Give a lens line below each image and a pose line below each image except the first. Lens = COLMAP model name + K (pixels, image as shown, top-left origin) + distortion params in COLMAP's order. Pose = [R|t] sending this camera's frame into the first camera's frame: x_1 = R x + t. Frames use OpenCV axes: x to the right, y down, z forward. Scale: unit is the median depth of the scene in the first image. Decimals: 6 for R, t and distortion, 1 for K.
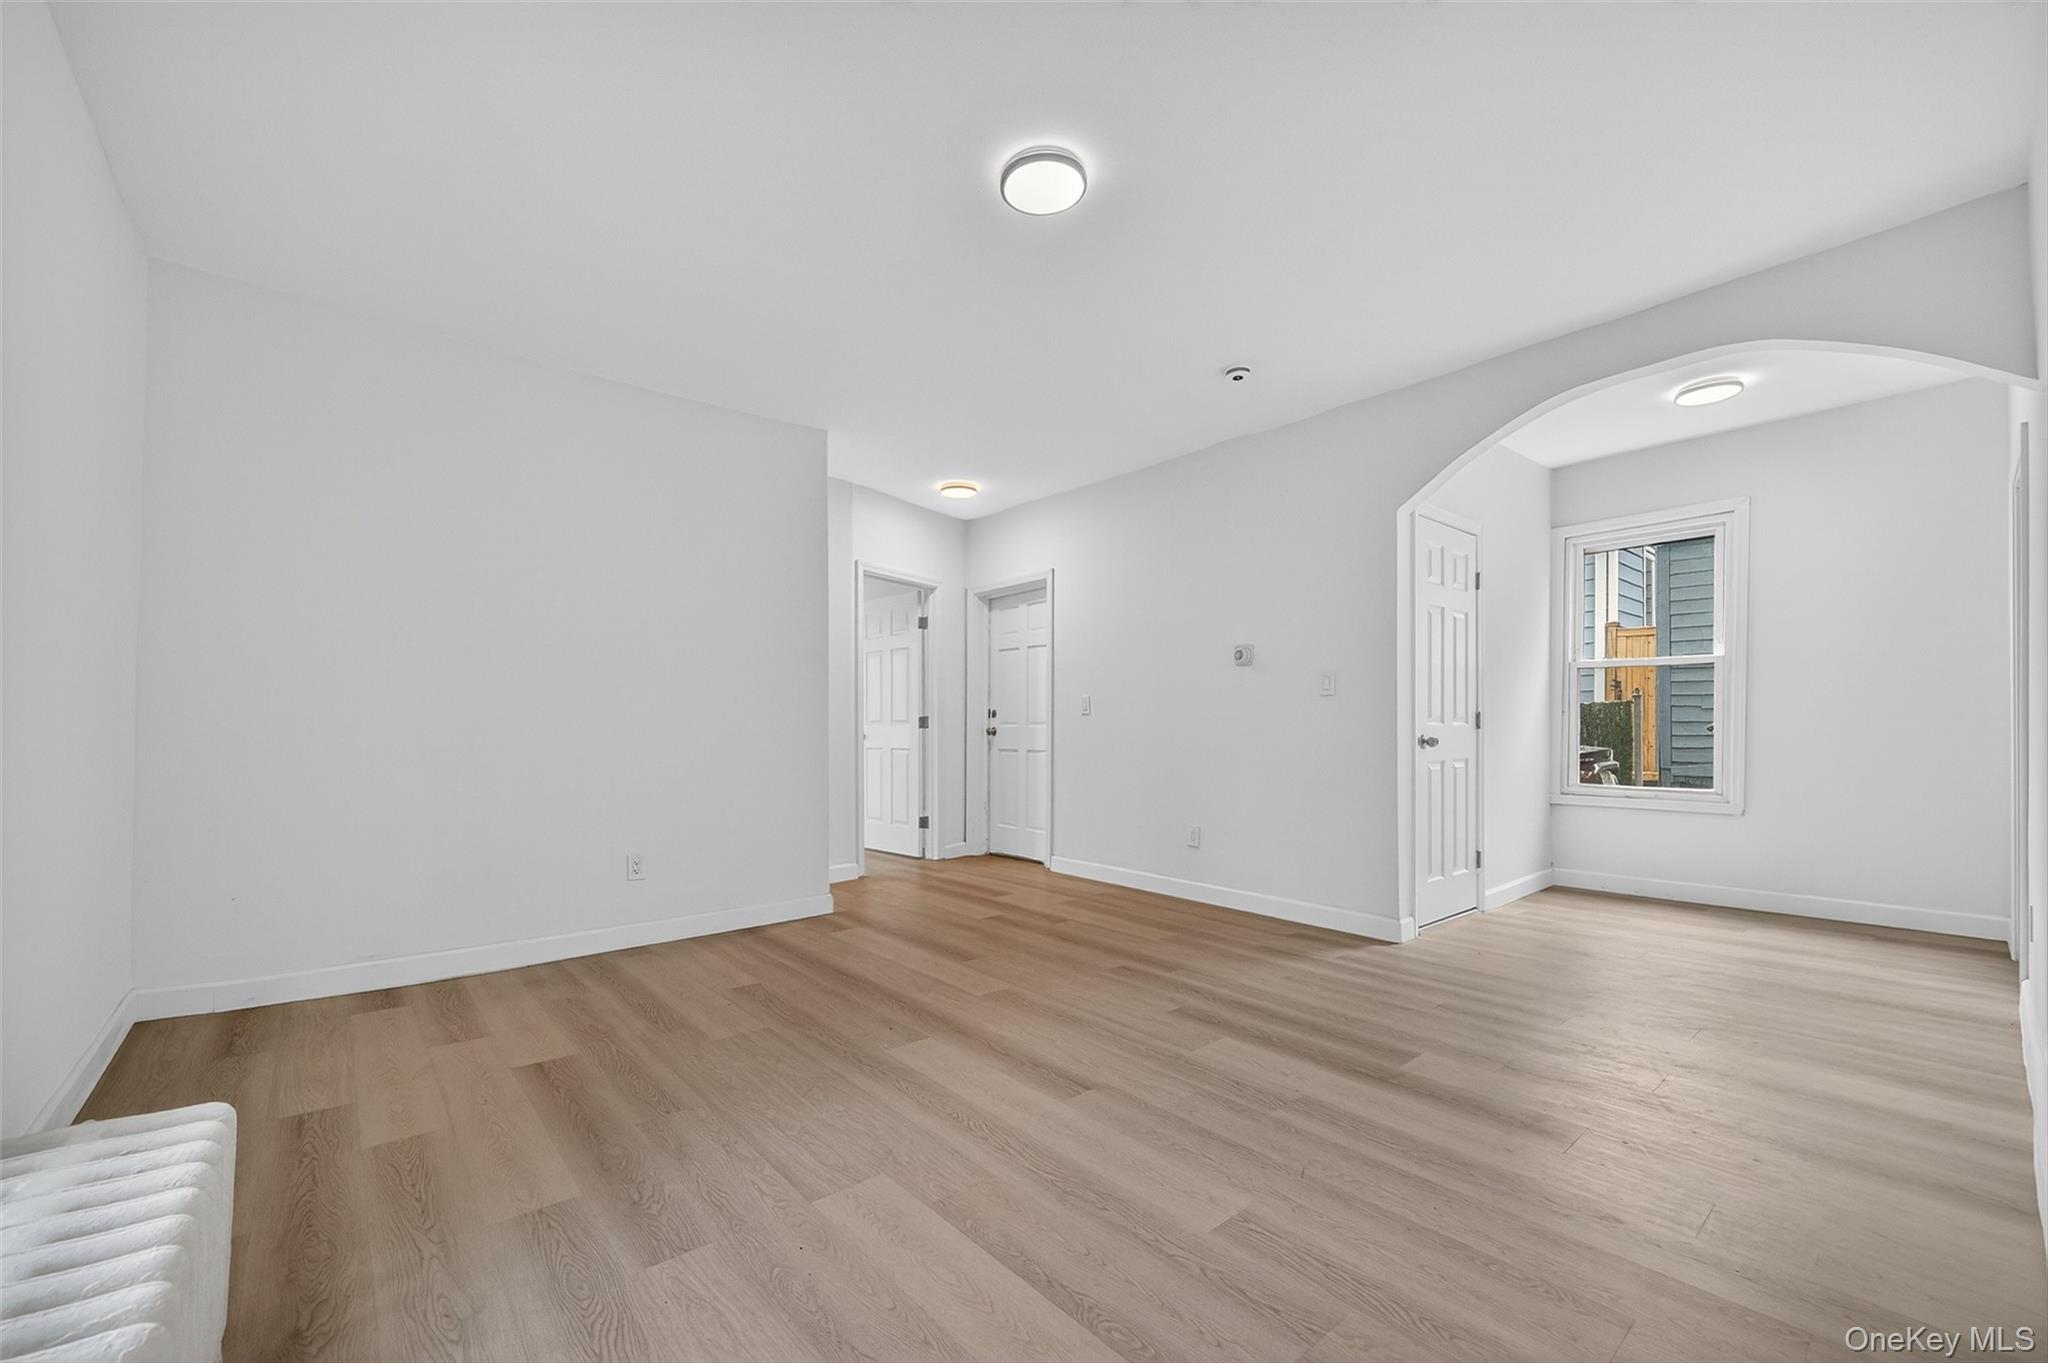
lens RADIAL K [[828.2, 0, 988.4], [0, 828.2, 728.8], [0, 0, 1]] dist [-0.000296, -0.000013]
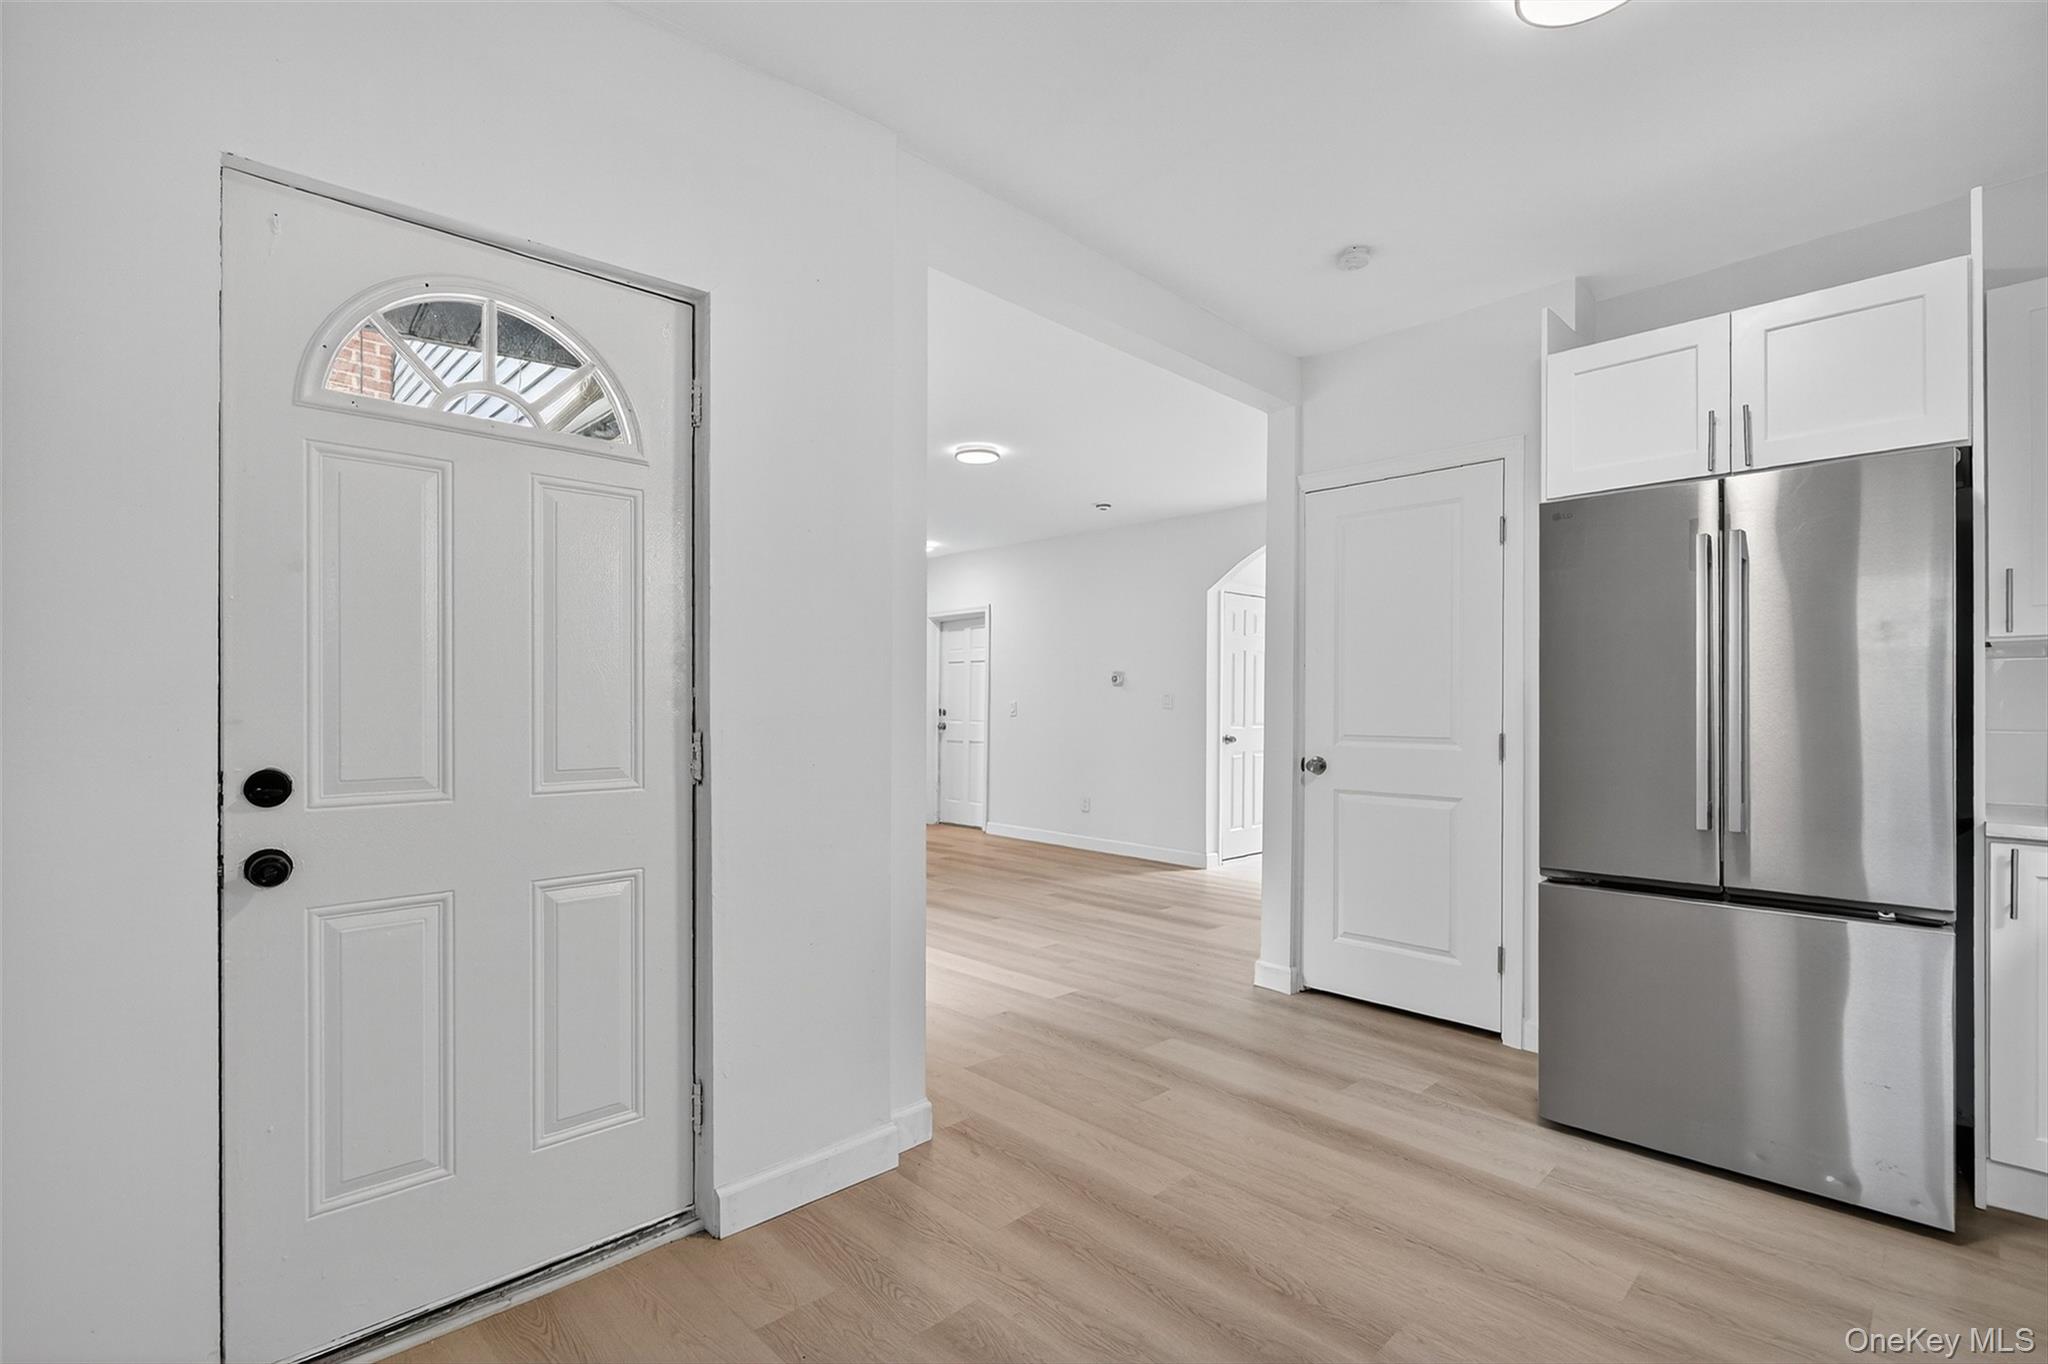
lens RADIAL K [[936.3, 0, 1014.3], [0, 936.3, 707.0], [0, 0, 1]] dist [0.000273, 0.000037]
pose [[0.995980, 0.005776, 0.089384, -0.023397], [-0.005623, 0.999982, -0.001959, -0.039577], [-0.089394, 0.001448, 0.995995, -0.712545]]
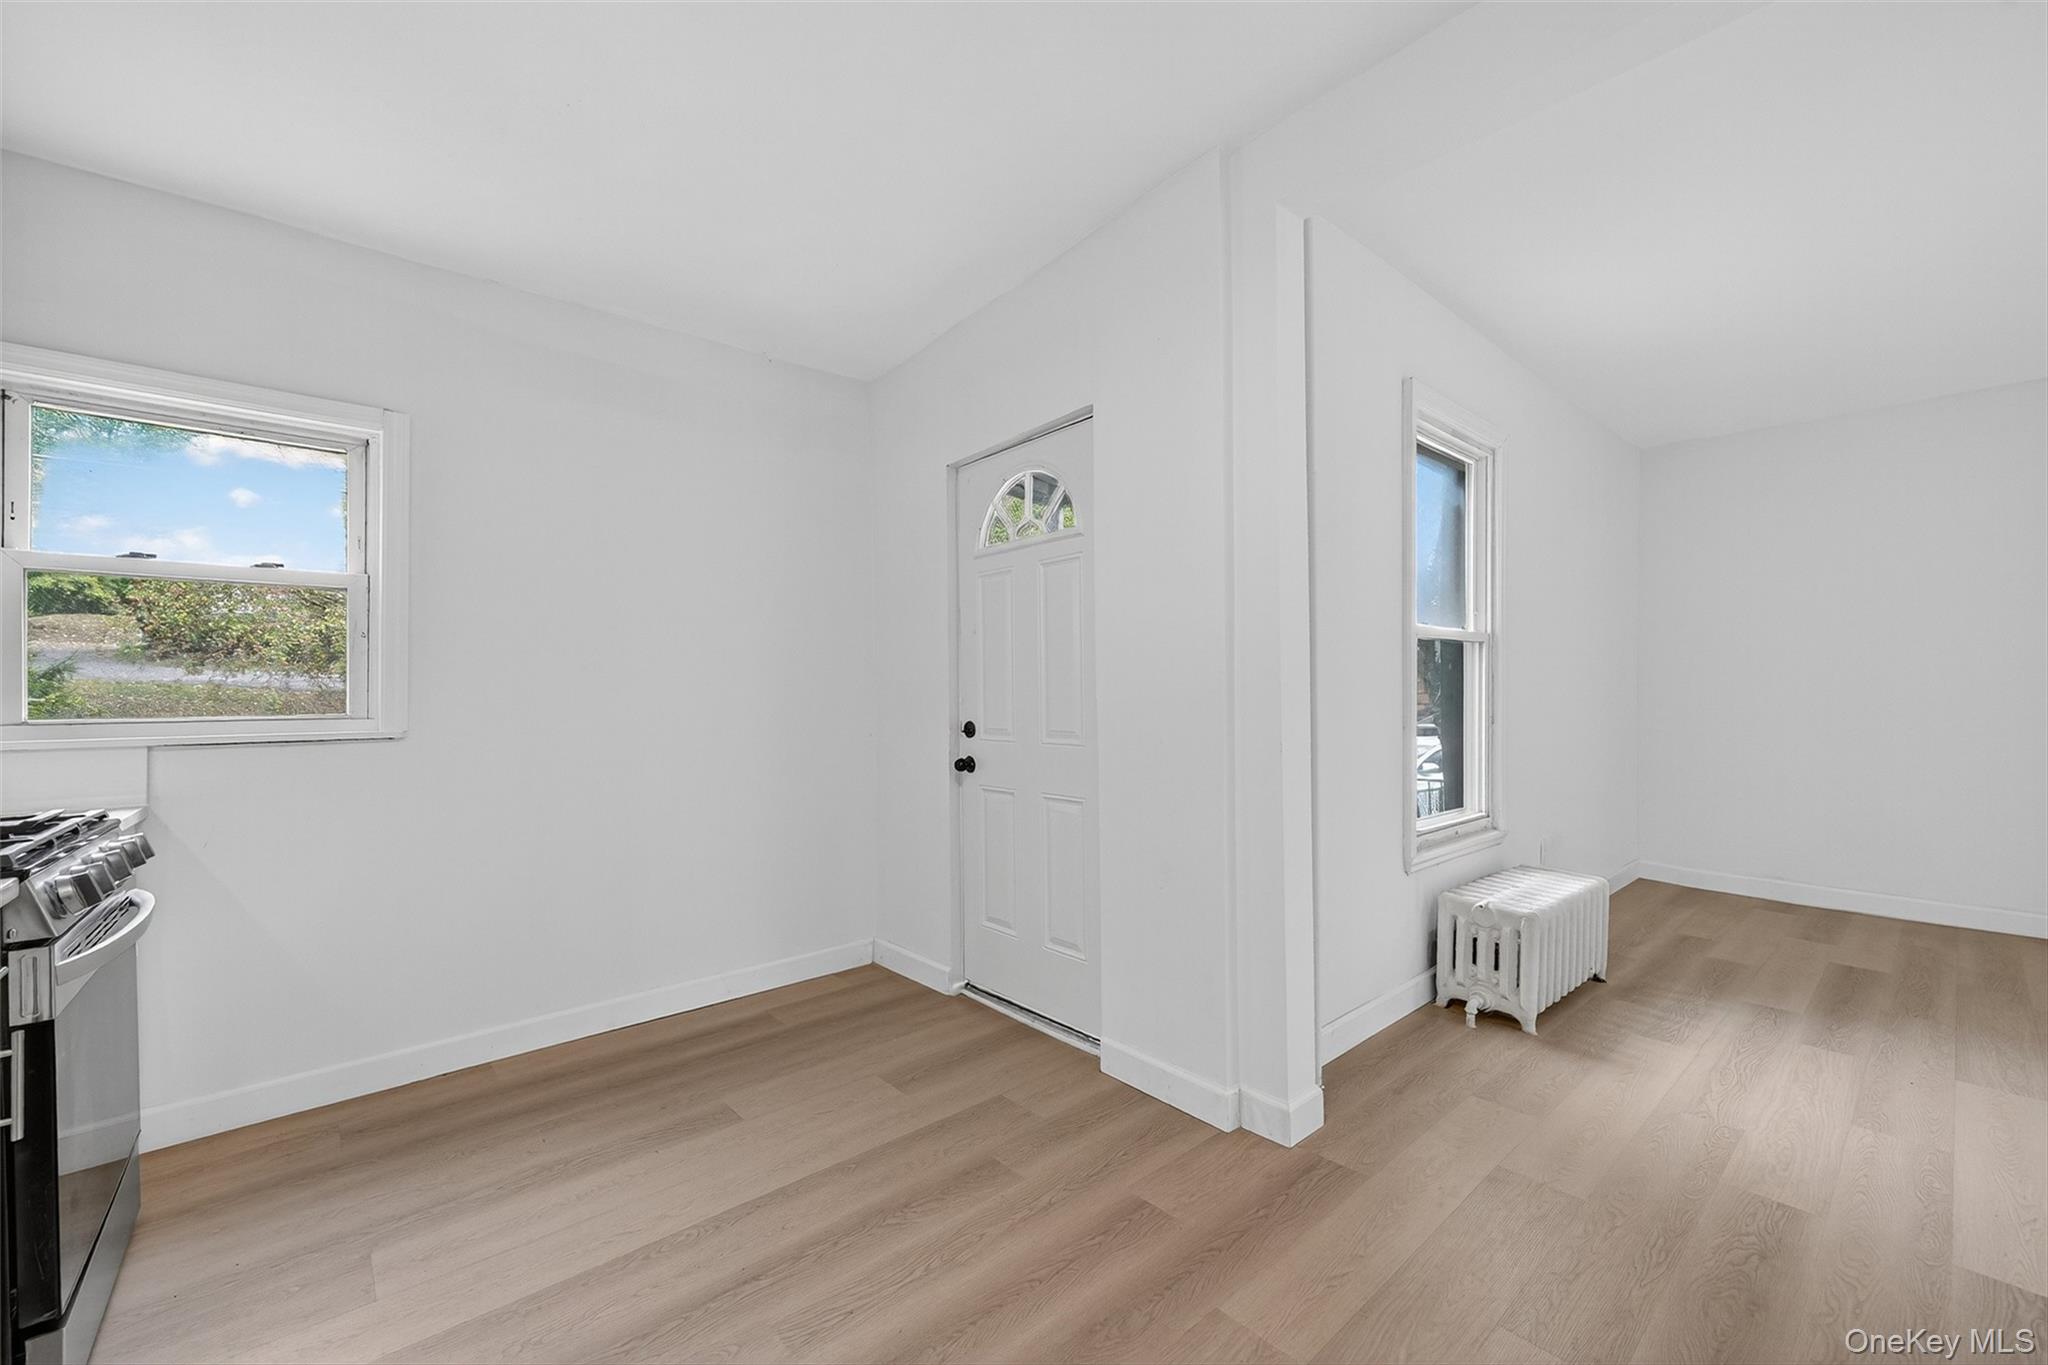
lens RADIAL K [[818.6, 0, 1055.4], [0, 818.6, 710.5], [0, 0, 1]] dist [0.002499, 0.000339]
pose [[0.058111, 0.025544, -0.997983, 0.475017], [0.001297, 0.999670, 0.025663, -0.042985], [0.998309, -0.002786, 0.058059, -0.268932]]
